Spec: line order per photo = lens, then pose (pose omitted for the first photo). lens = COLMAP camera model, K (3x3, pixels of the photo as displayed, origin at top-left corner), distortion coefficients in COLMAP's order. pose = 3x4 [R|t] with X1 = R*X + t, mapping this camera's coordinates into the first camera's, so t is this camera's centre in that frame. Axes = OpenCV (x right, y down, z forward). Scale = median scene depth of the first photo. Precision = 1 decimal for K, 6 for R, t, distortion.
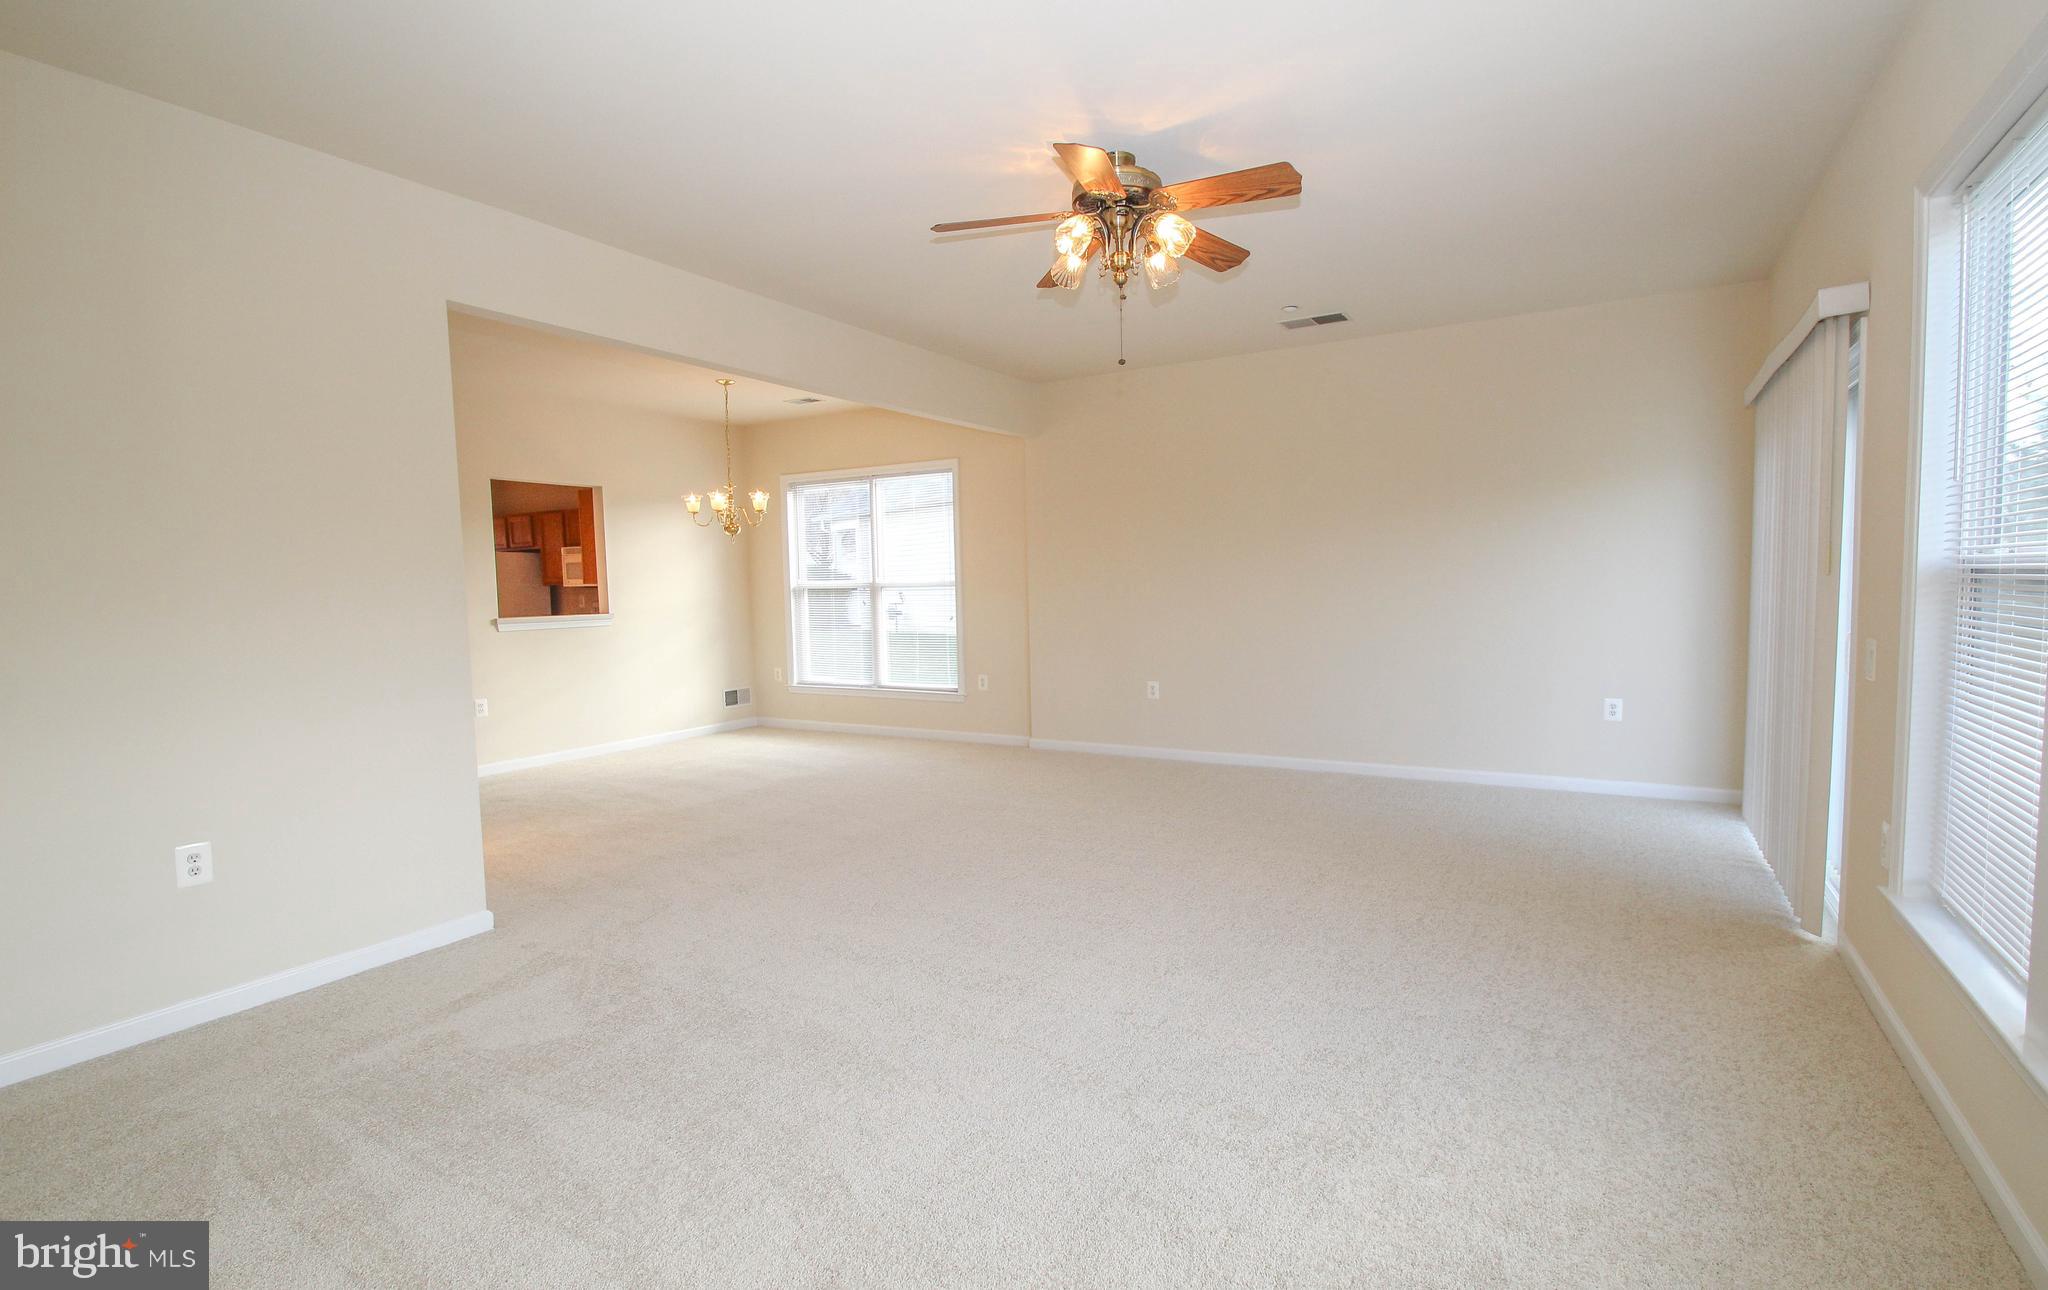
lens RADIAL K [[959.0, 0, 1024.0], [0, 959.0, 645.0], [0, 0, 1]] dist [0.002085, 0.000069]
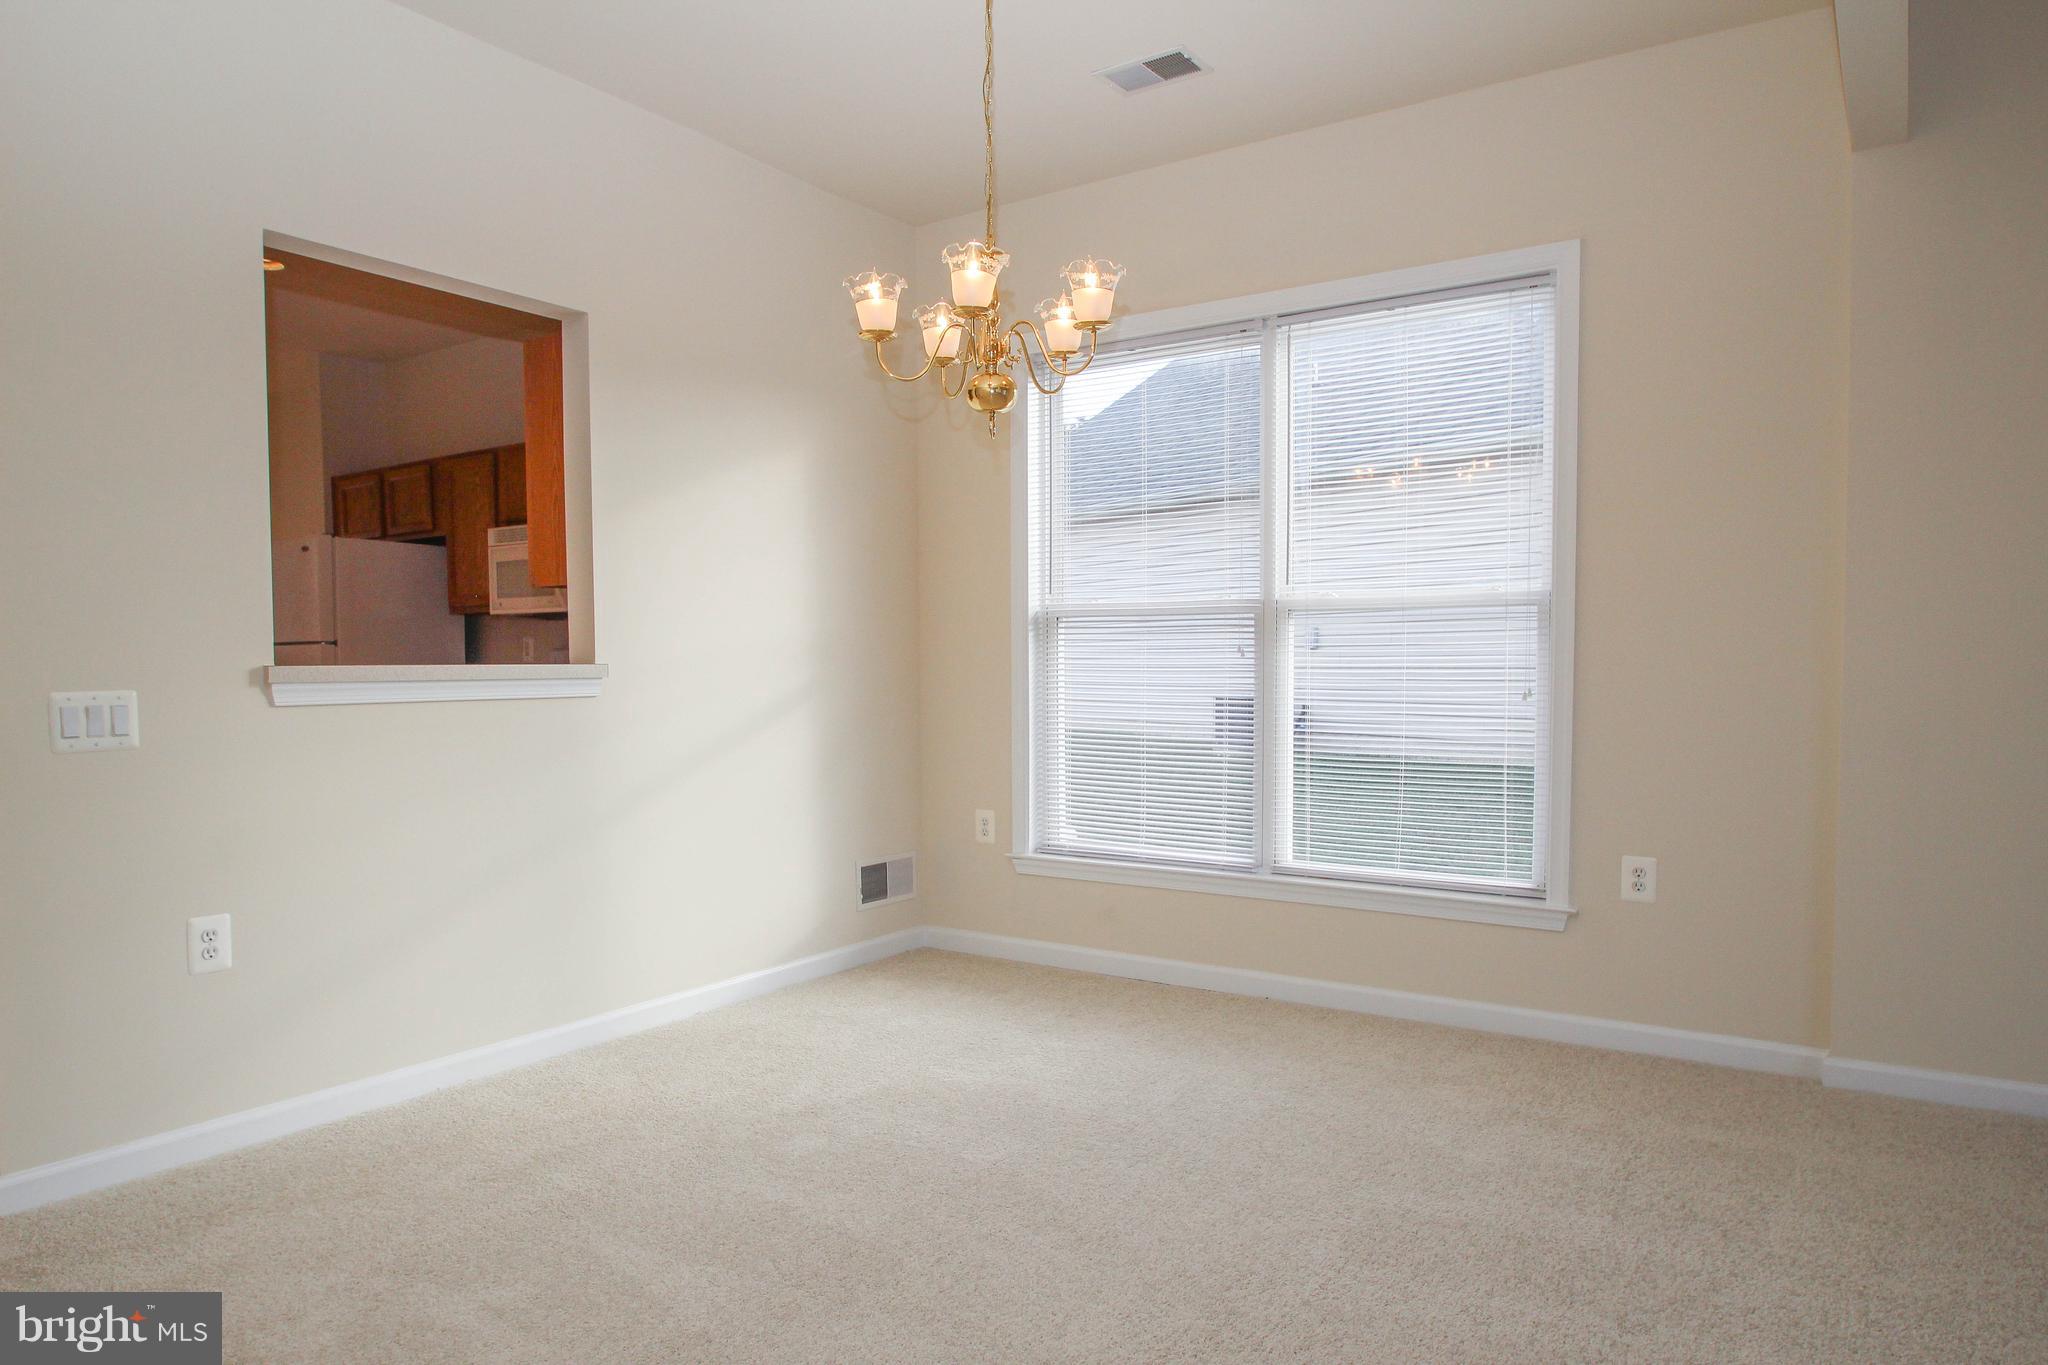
lens RADIAL K [[1252.7, 0, 1028.7], [0, 1252.7, 730.0], [0, 0, 1]] dist [-0.034108, 0.001604]
pose [[0.998307, 0.020719, -0.054357, -0.222055], [-0.021302, 0.999721, -0.010171, -0.005913], [0.054131, 0.011312, 0.998470, 0.492225]]
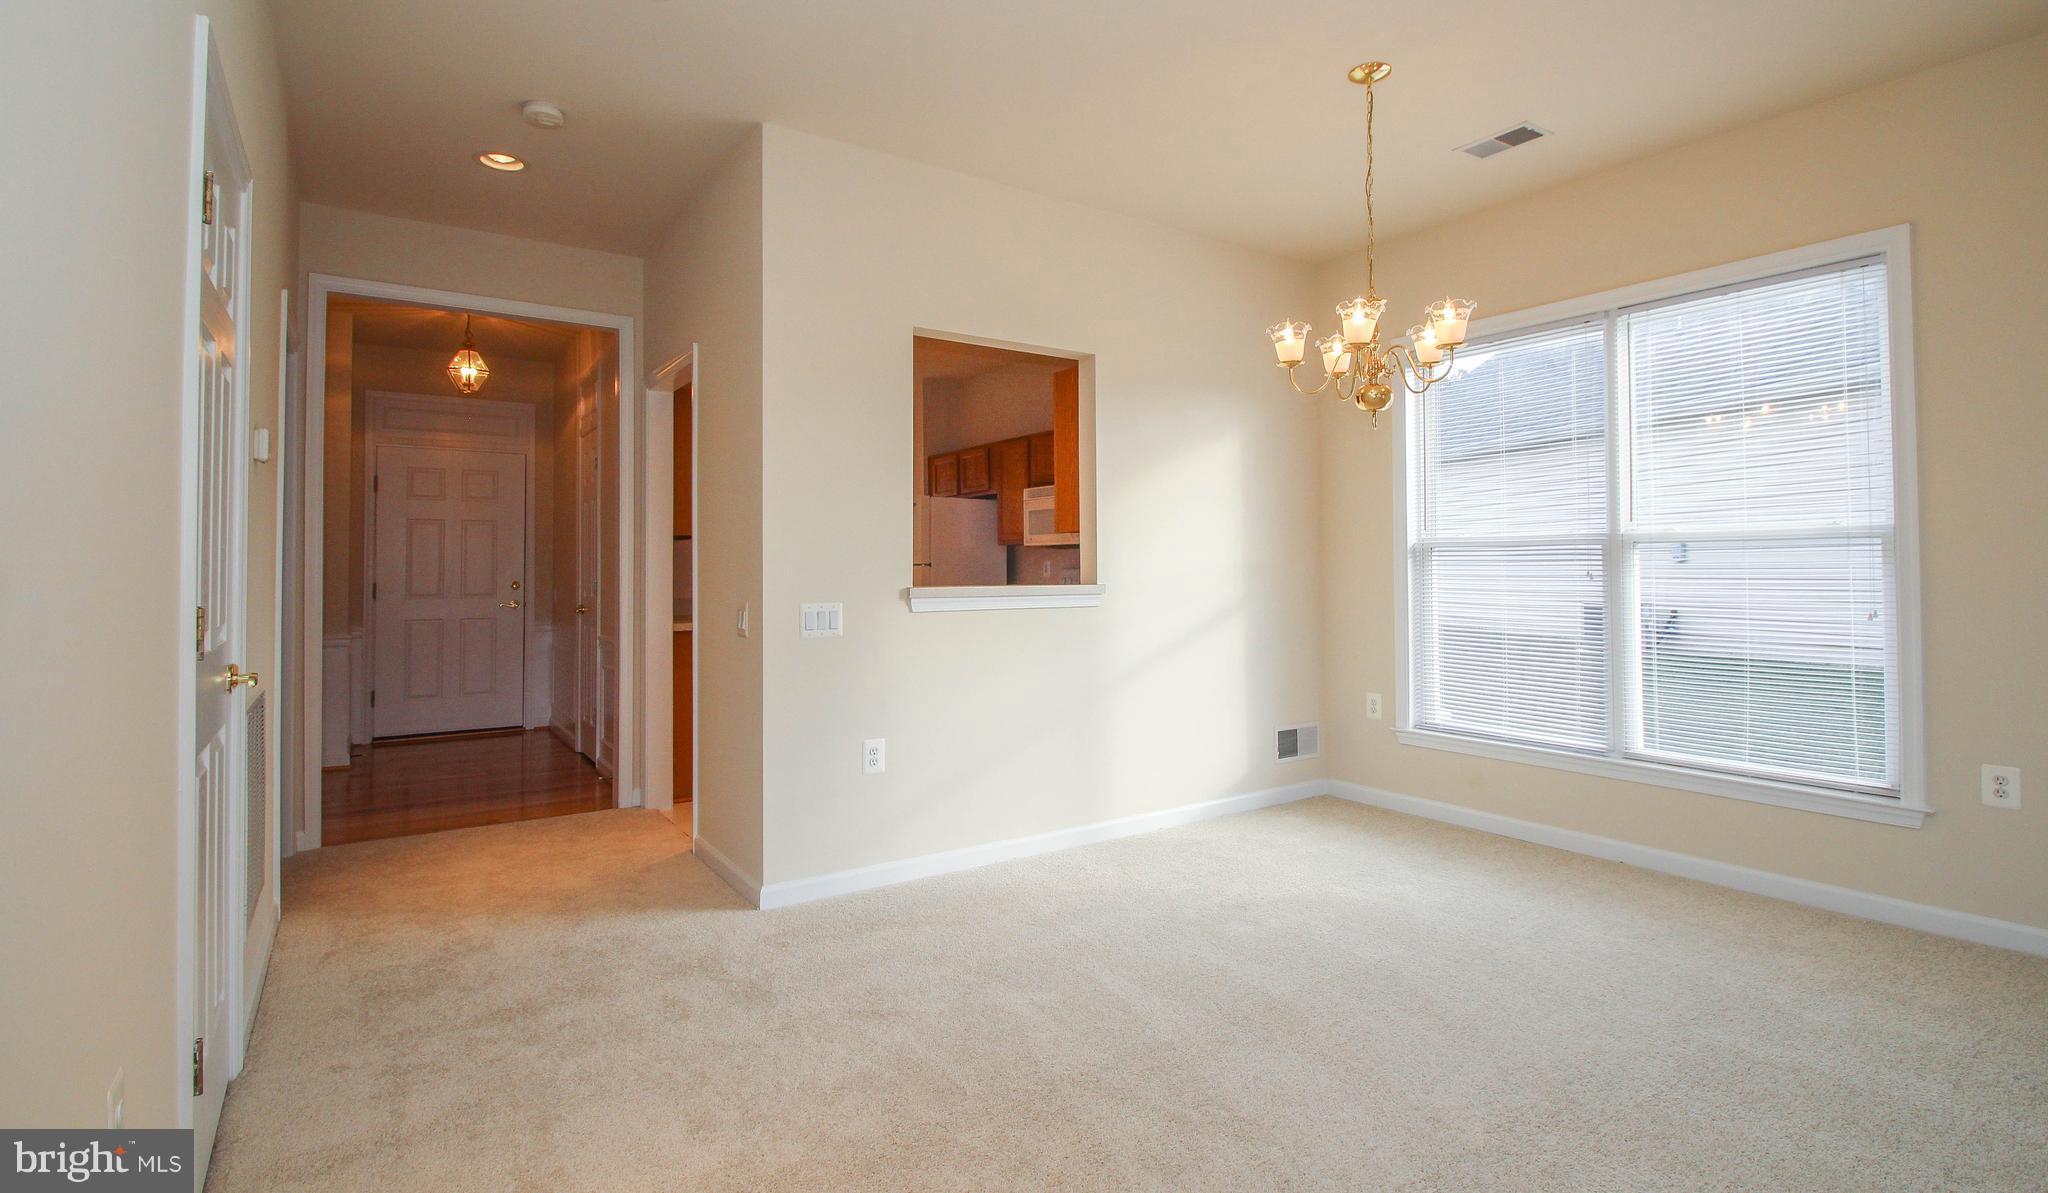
lens RADIAL K [[958.1, 0, 1042.7], [0, 958.1, 549.5], [0, 0, 1]] dist [0.014578, -0.015024]
pose [[0.909939, 0.008701, -0.414652, -0.214896], [-0.042201, 0.996533, -0.071697, -0.011216], [0.412590, 0.082739, 0.907151, 0.448951]]
